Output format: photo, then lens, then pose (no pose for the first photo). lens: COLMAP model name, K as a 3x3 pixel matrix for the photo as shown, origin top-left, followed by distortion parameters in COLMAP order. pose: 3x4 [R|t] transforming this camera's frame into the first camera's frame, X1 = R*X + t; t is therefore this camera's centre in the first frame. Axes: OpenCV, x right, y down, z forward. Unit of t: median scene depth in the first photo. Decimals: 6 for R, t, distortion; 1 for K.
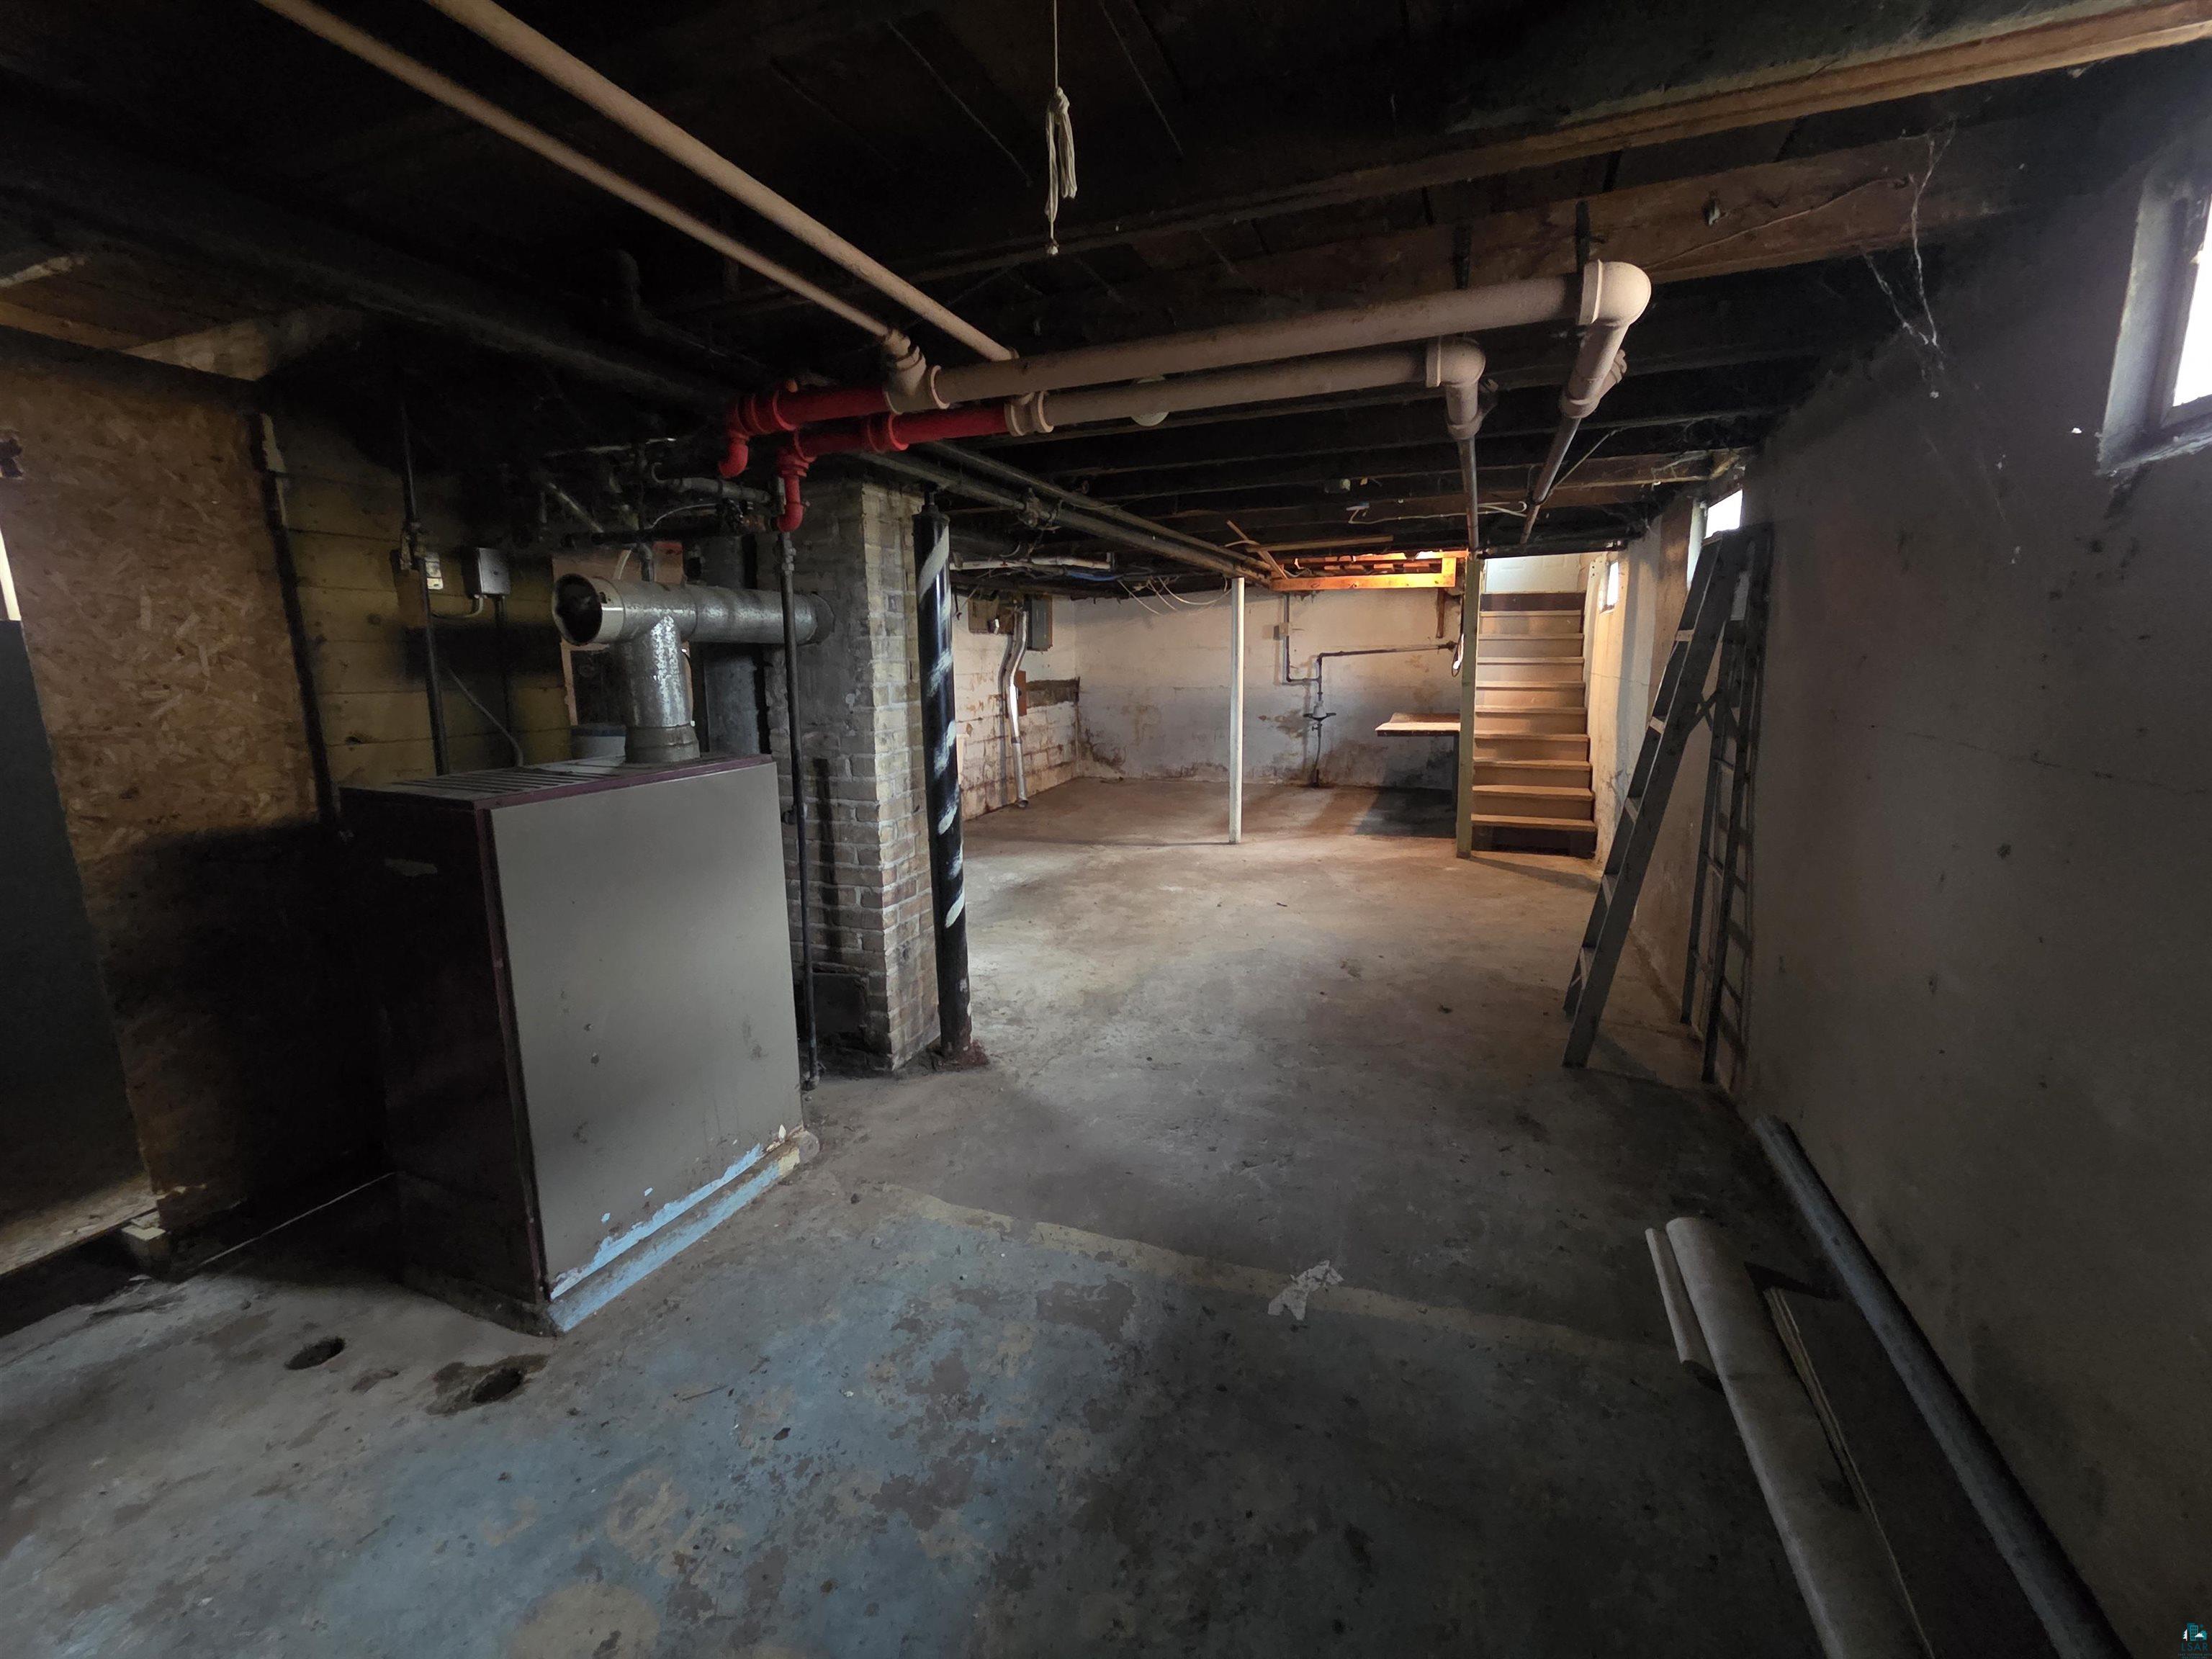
lens RADIAL K [[910.1, 0, 1105.5], [0, 910.1, 820.5], [0, 0, 1]] dist [0.005679, -0.000771]
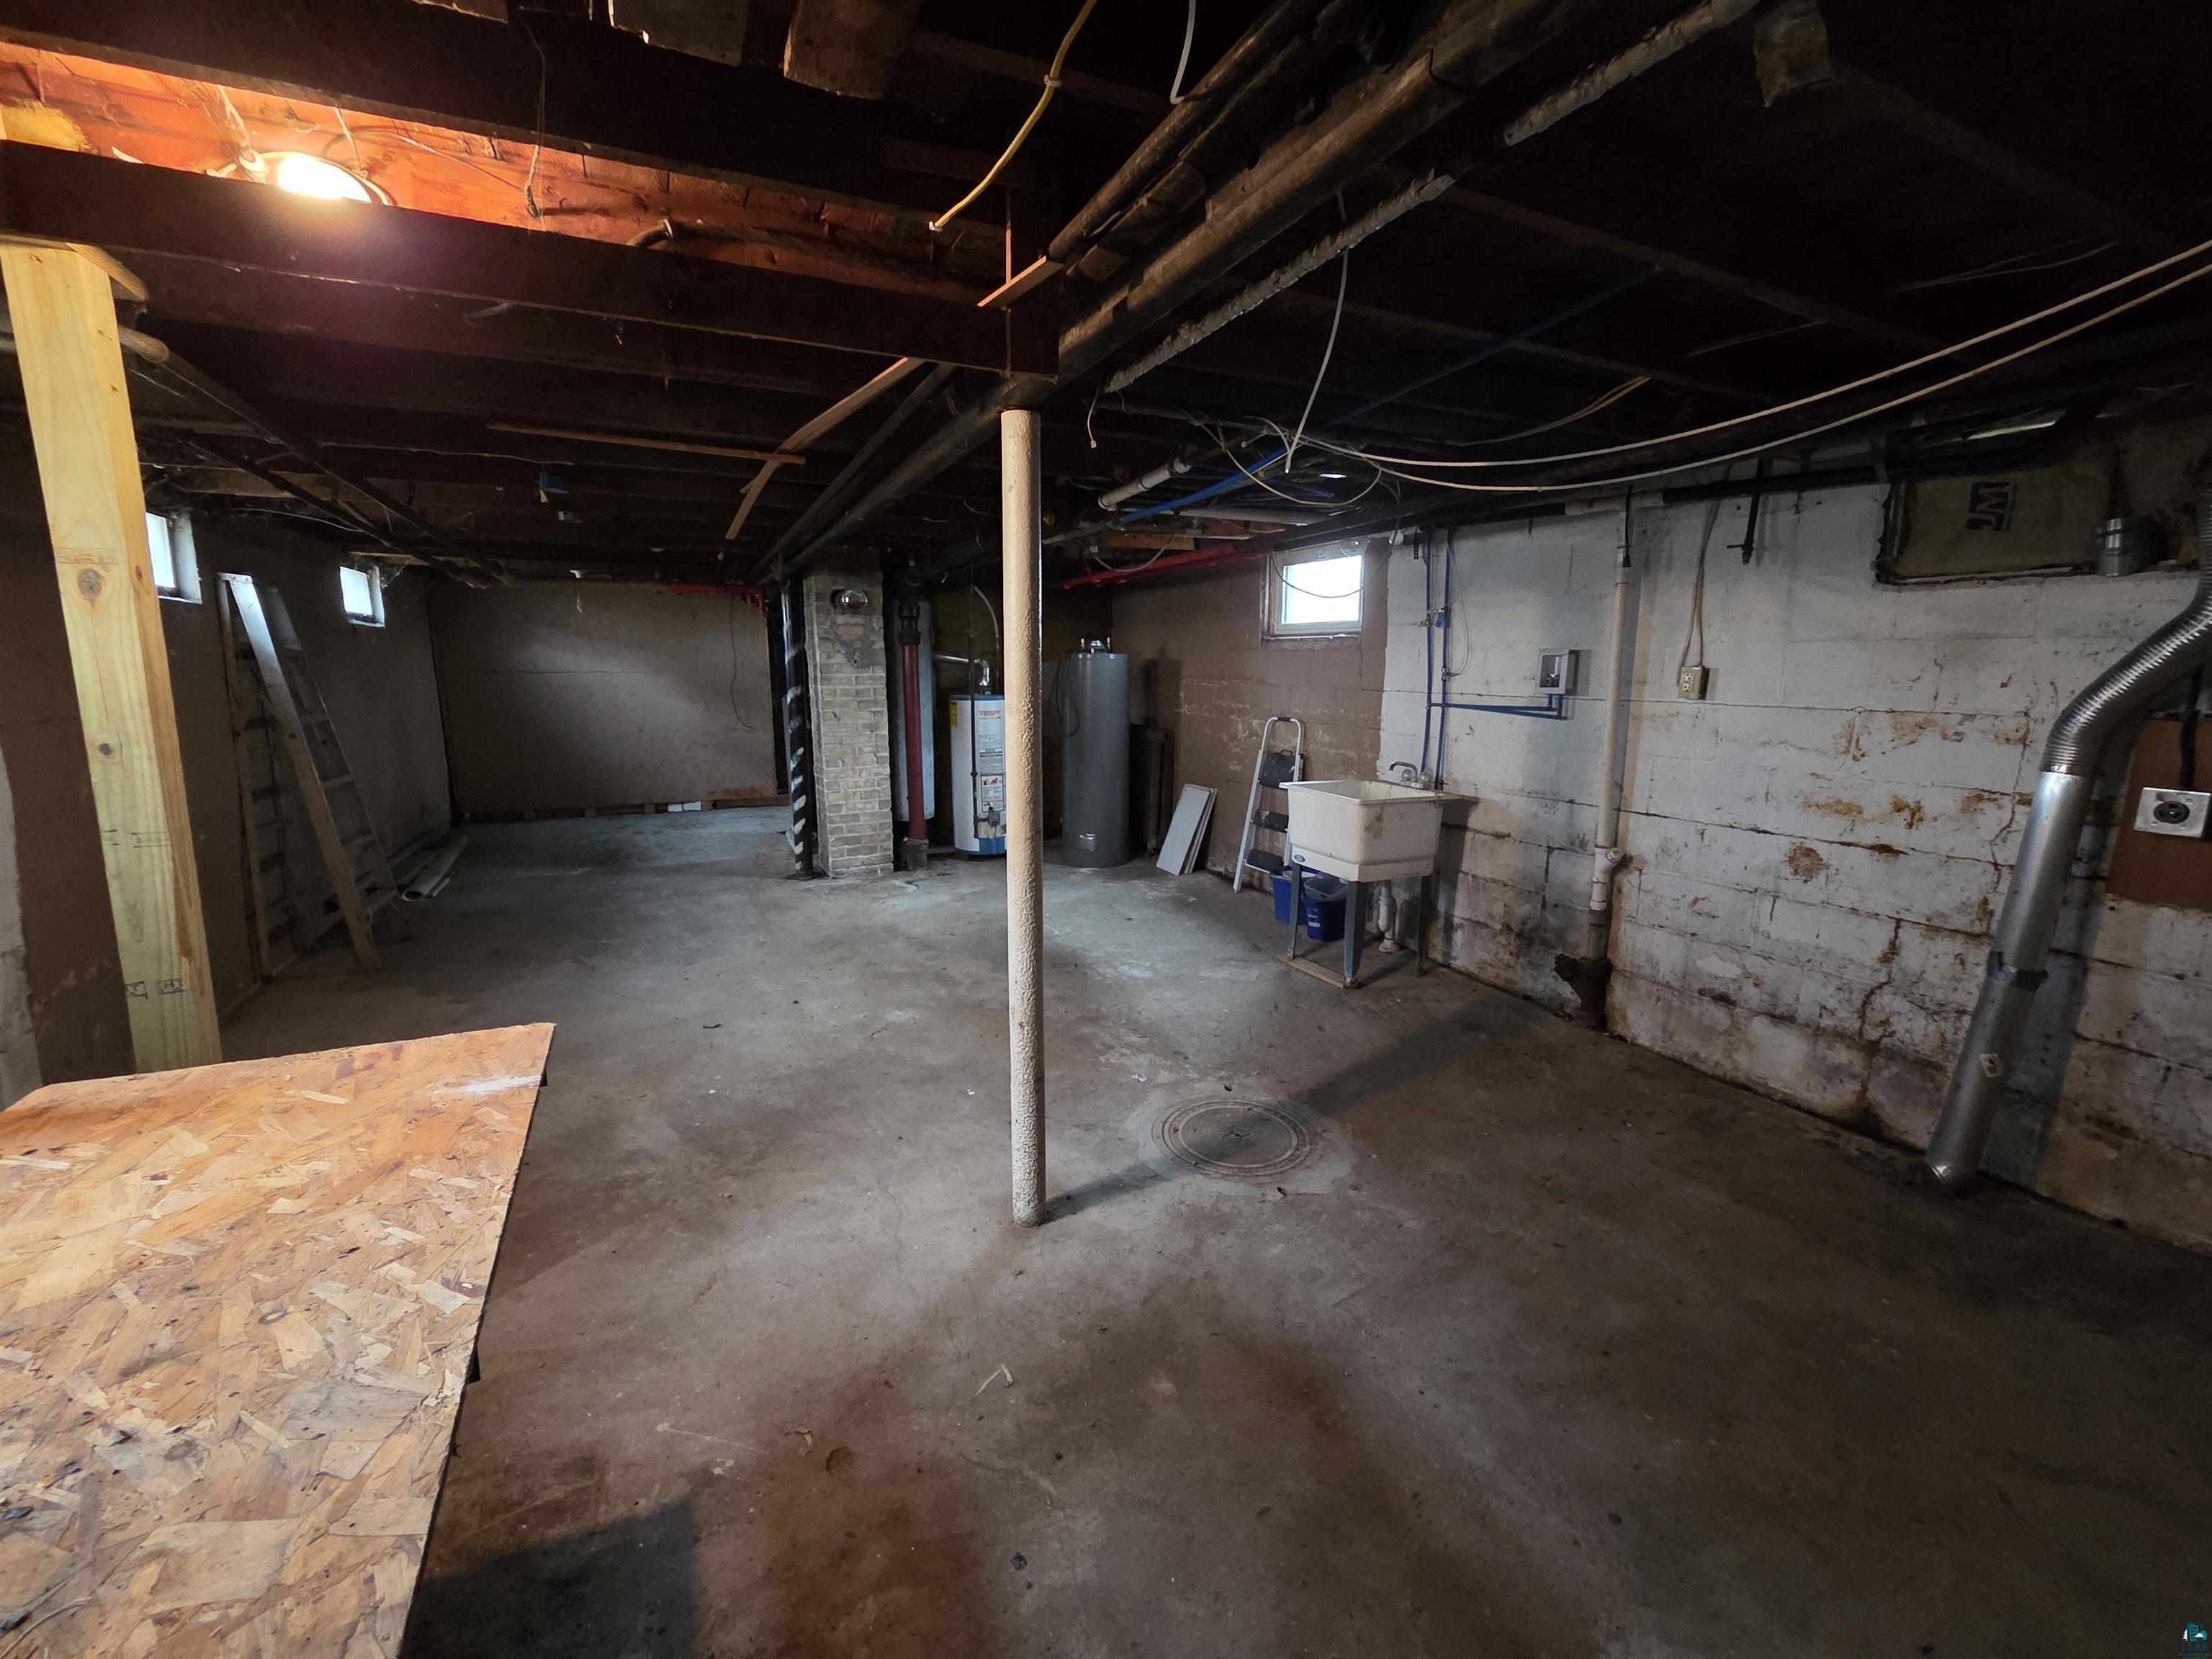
lens RADIAL K [[910.1, 0, 1098.9], [0, 910.1, 823.3], [0, 0, 1]] dist [0.005679, -0.000771]
pose [[-0.680489, 0.138501, -0.719550, 0.472878], [-0.122144, 0.946796, 0.297755, -0.297588], [0.722506, 0.290508, -0.627367, 1.609208]]
